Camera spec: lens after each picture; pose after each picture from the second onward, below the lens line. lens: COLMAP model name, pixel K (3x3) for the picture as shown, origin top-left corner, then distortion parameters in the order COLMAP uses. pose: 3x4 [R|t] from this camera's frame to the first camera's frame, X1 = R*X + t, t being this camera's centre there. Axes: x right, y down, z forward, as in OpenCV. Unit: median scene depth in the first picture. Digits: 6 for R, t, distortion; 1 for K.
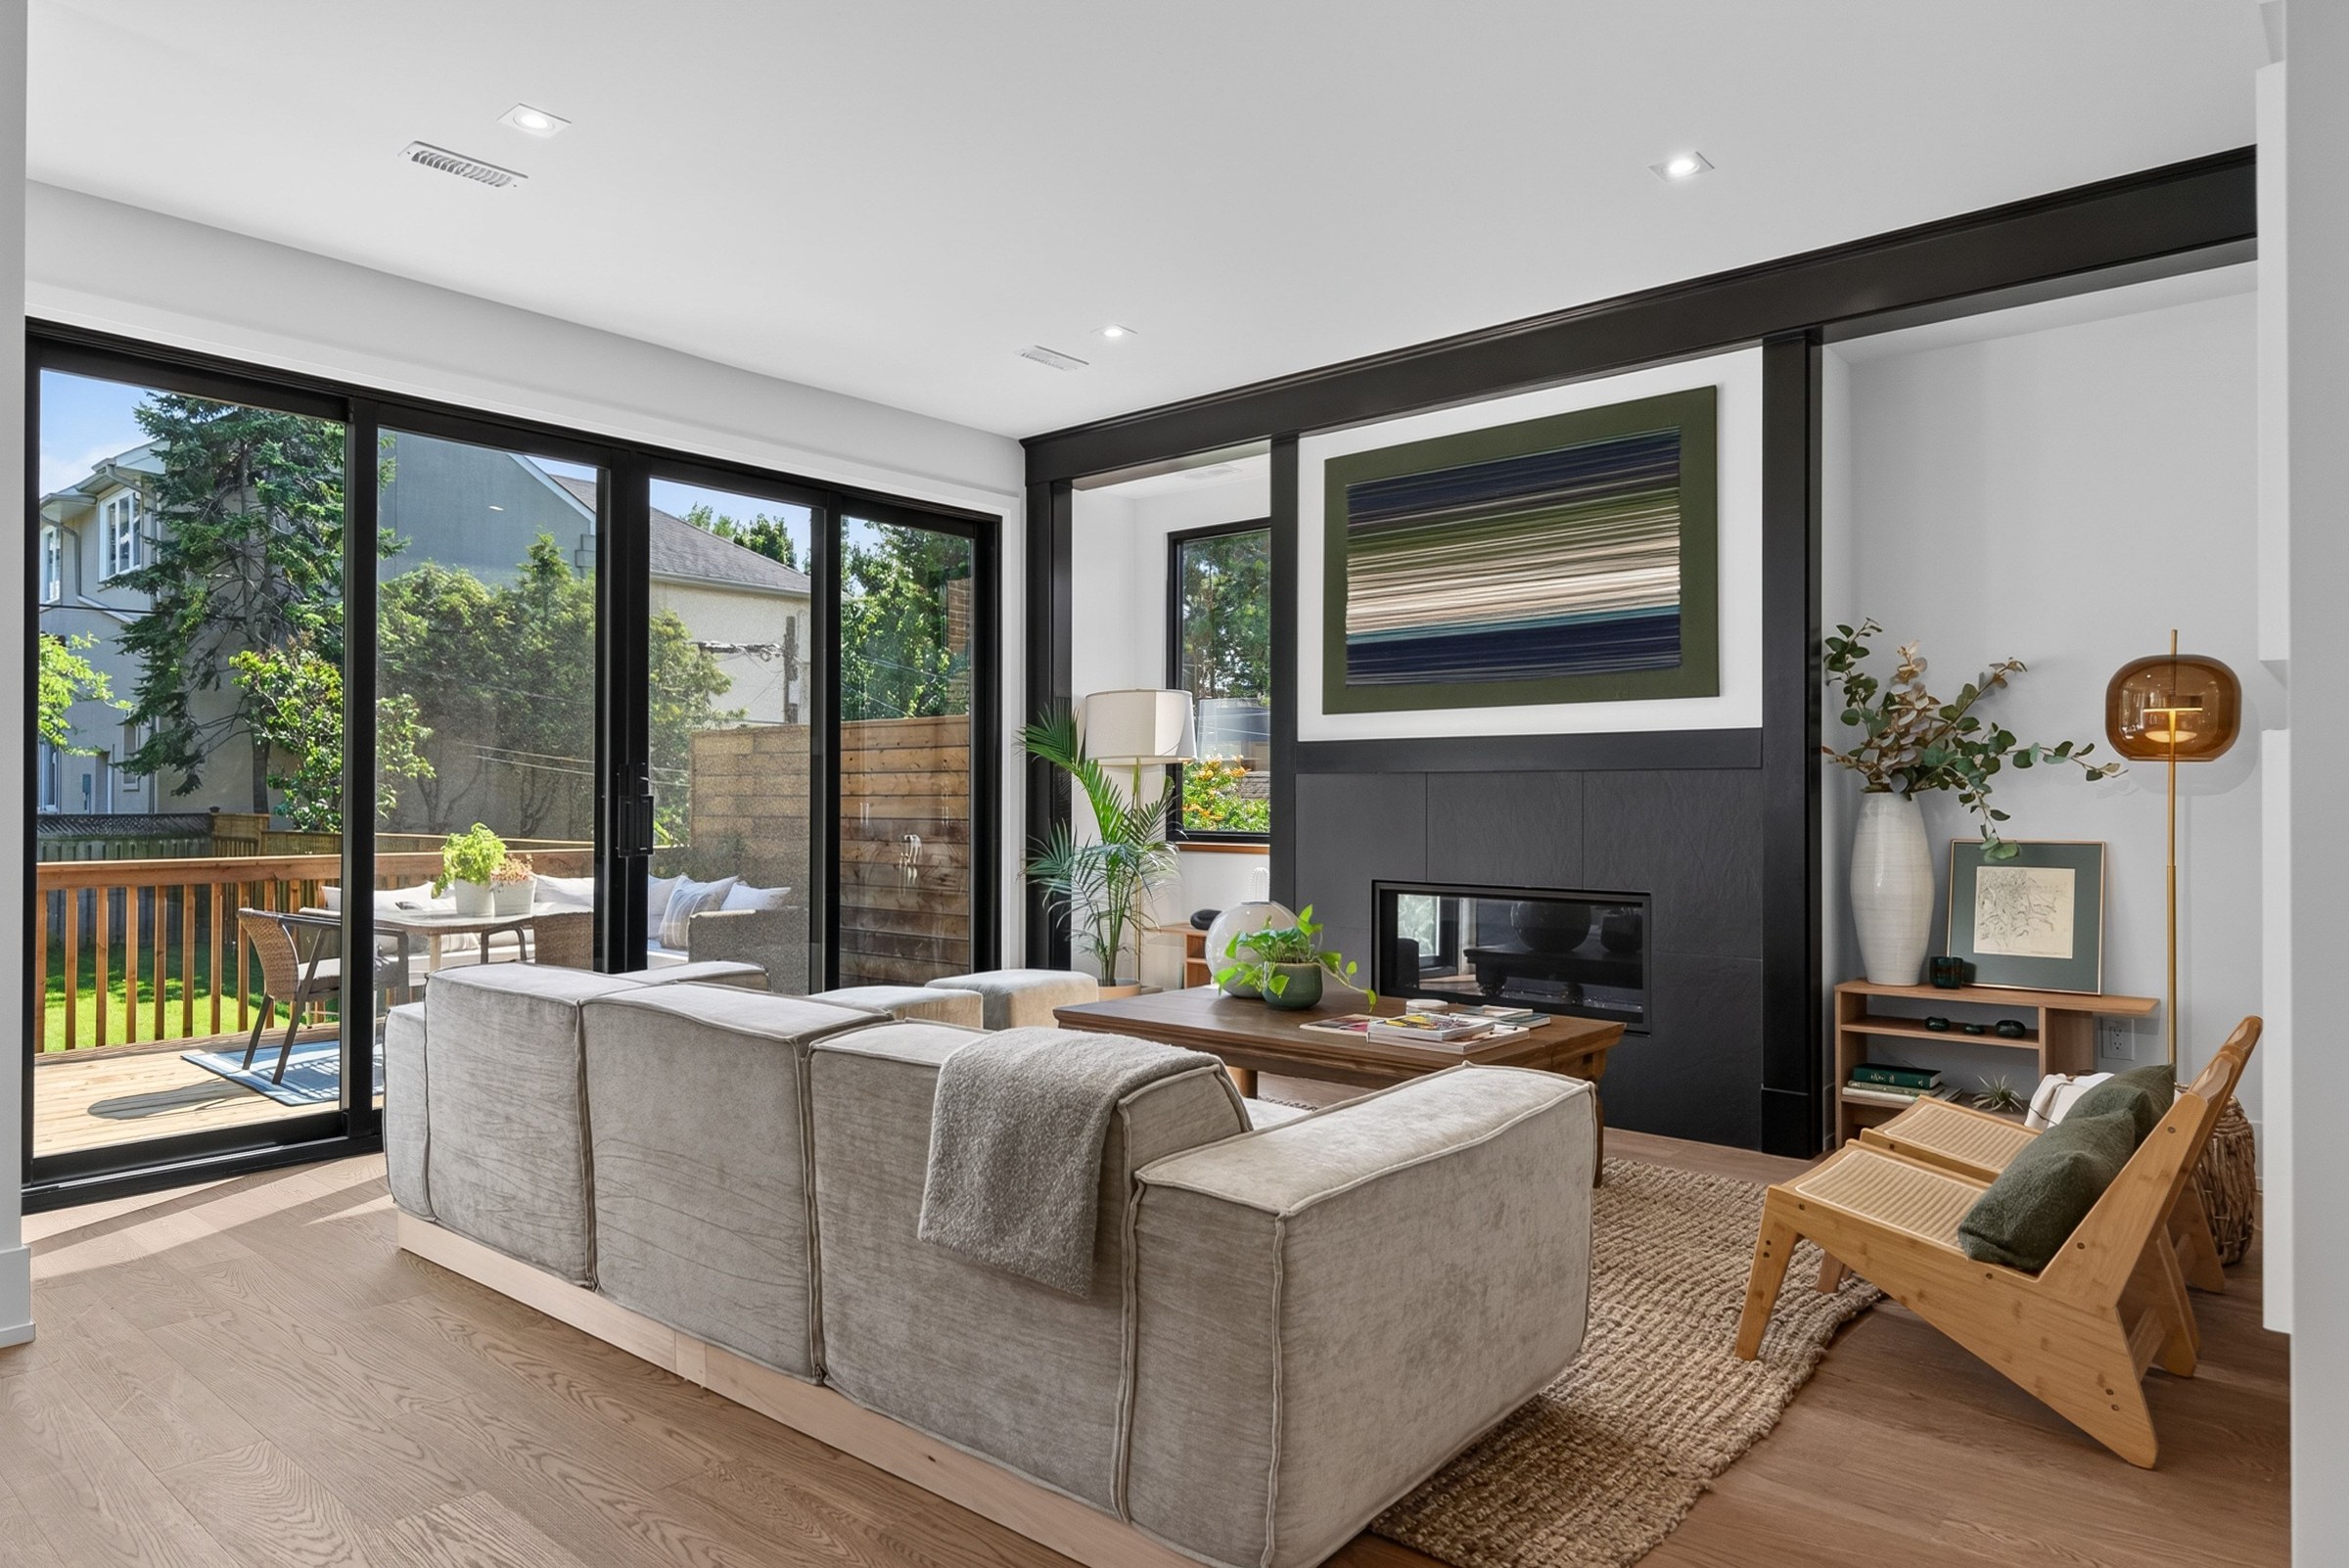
lens RADIAL K [[1425.1, 0, 1163.7], [0, 1425.1, 786.3], [0, 0, 1]] dist [-0.003833, -0.002363]
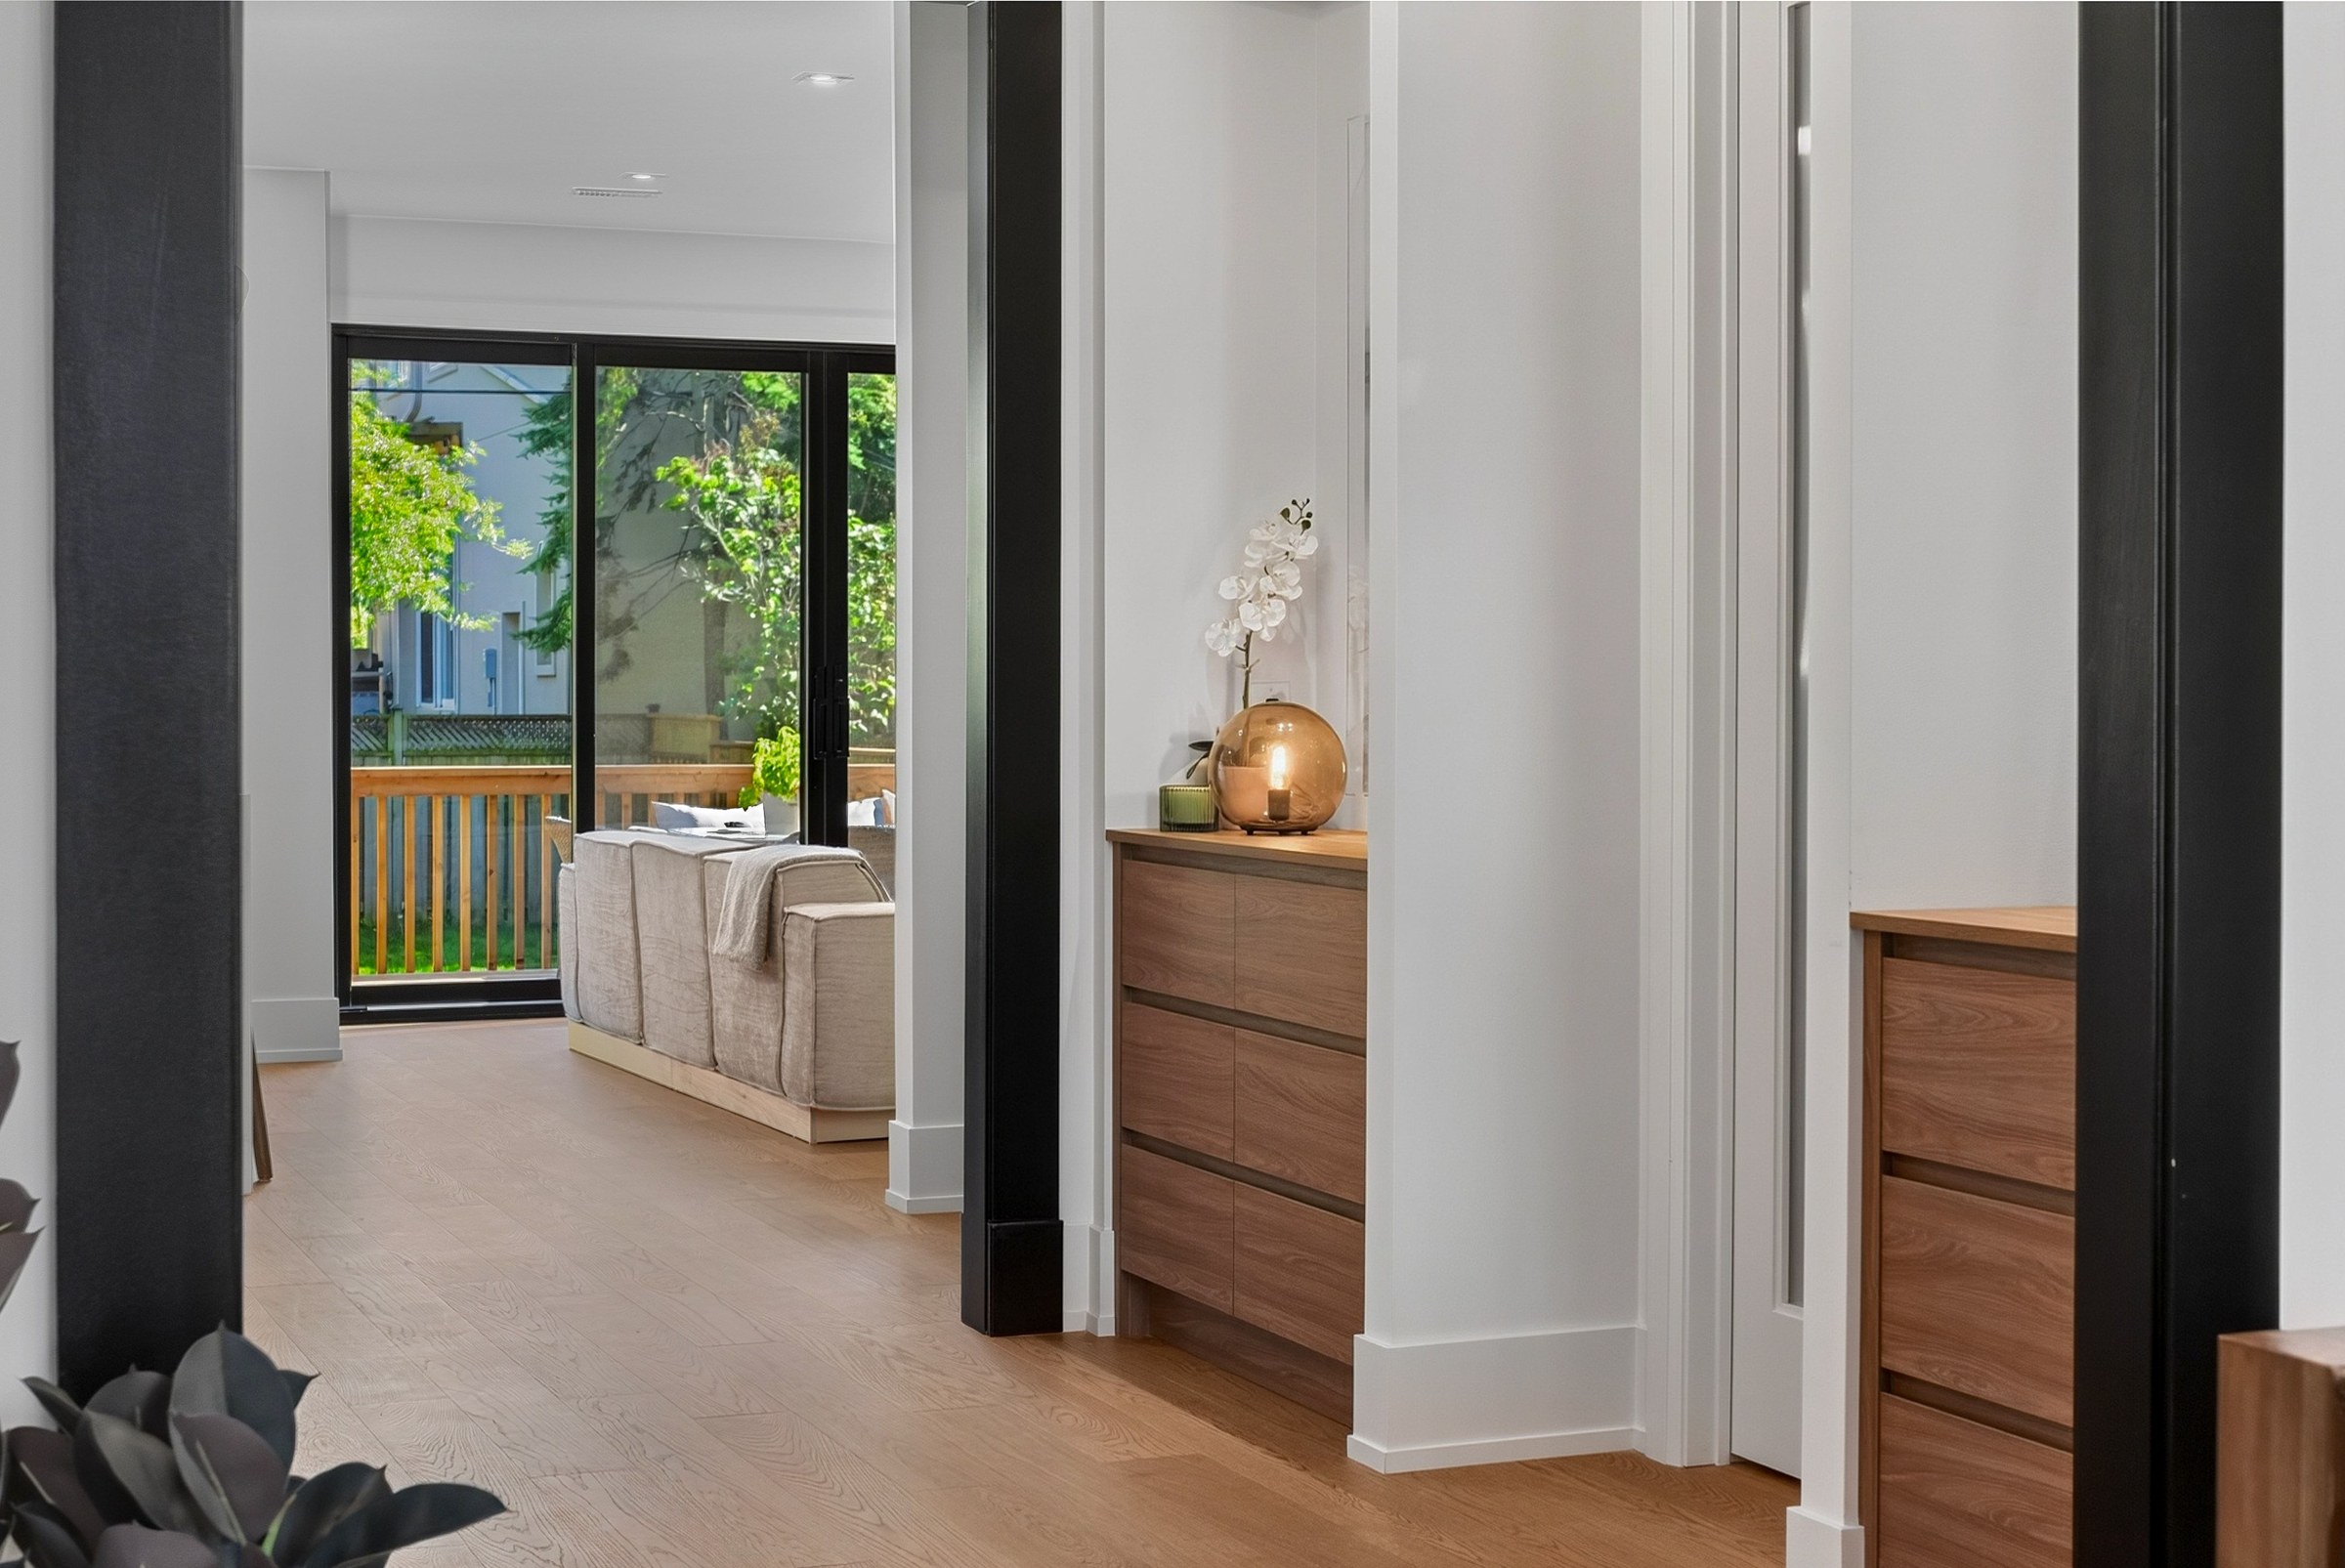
lens RADIAL K [[3584.3, 0, 1179.5], [0, 3584.3, 781.3], [0, 0, 1]] dist [0.008620, 0.000000]
pose [[0.890399, 0.014268, -0.454958, 0.267700], [0.001705, 0.999397, 0.034678, -0.006009], [0.455178, -0.031653, 0.889837, -0.305440]]
